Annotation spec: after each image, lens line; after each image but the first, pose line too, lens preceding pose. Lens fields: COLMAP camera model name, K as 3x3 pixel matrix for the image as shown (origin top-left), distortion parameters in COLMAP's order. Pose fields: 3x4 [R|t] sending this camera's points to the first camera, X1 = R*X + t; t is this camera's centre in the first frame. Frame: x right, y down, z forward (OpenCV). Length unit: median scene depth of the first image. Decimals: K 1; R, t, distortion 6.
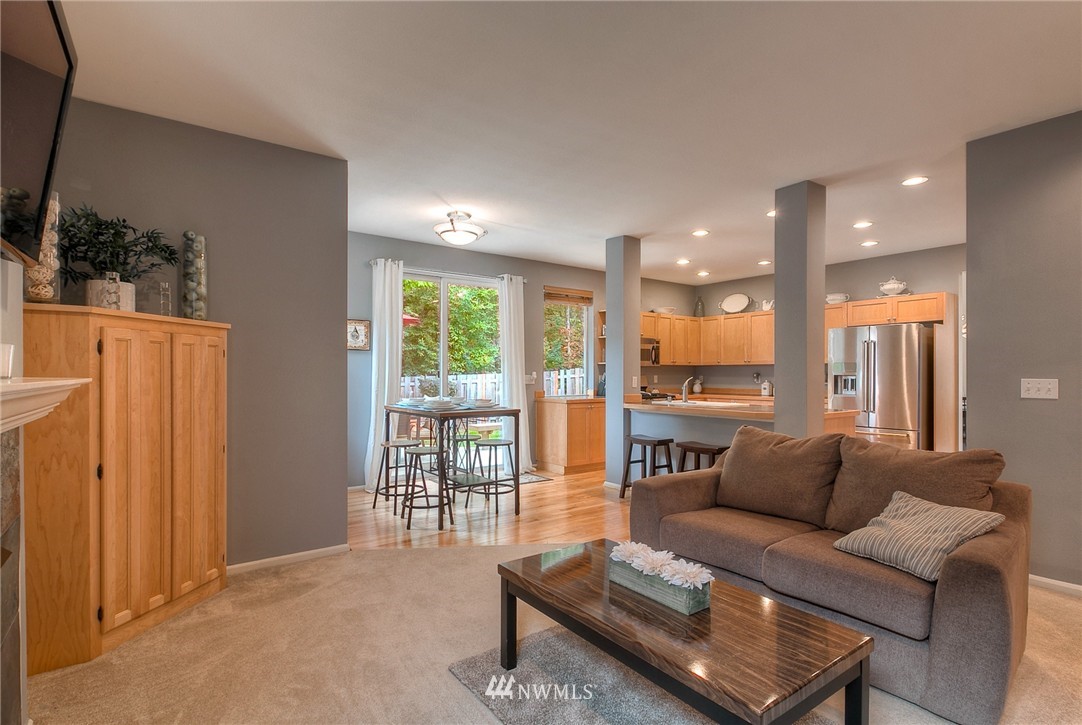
lens RADIAL K [[527.1, 0, 539.8], [0, 527.1, 370.5], [0, 0, 1]] dist [0.017120, -0.003519]
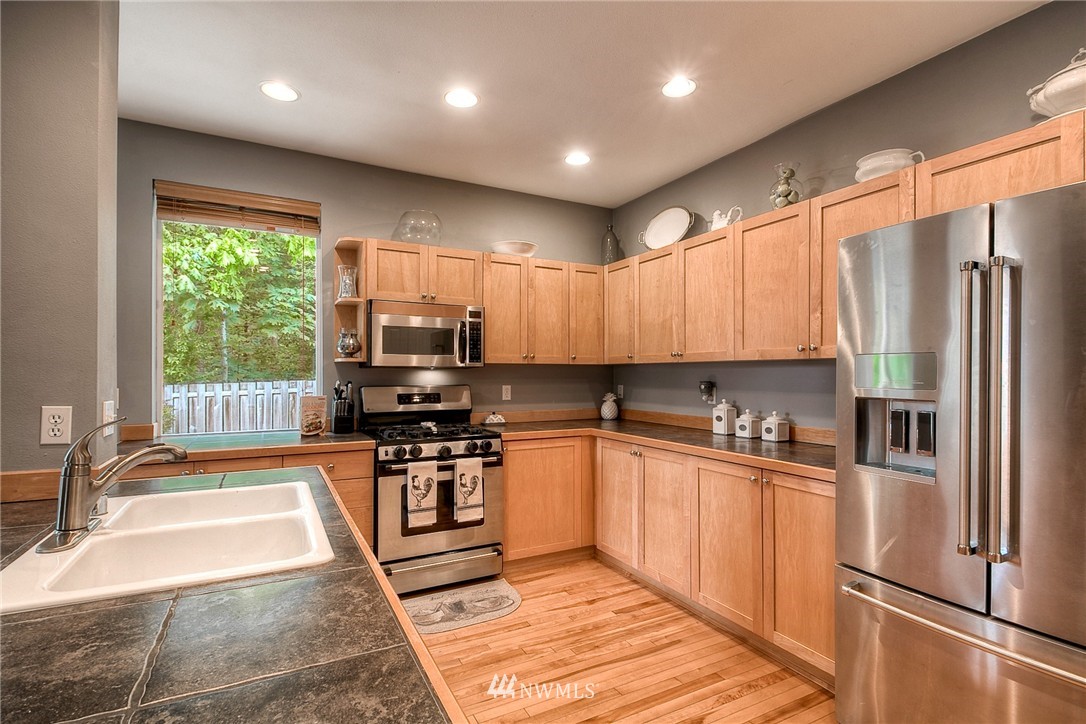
lens RADIAL K [[529.0, 0, 553.6], [0, 529.0, 369.8], [0, 0, 1]] dist [0.017120, -0.003519]
pose [[0.992538, -0.003720, -0.121875, 0.345689], [0.004162, 0.999986, 0.003373, -0.006880], [0.121861, -0.003855, 0.992540, 0.559800]]
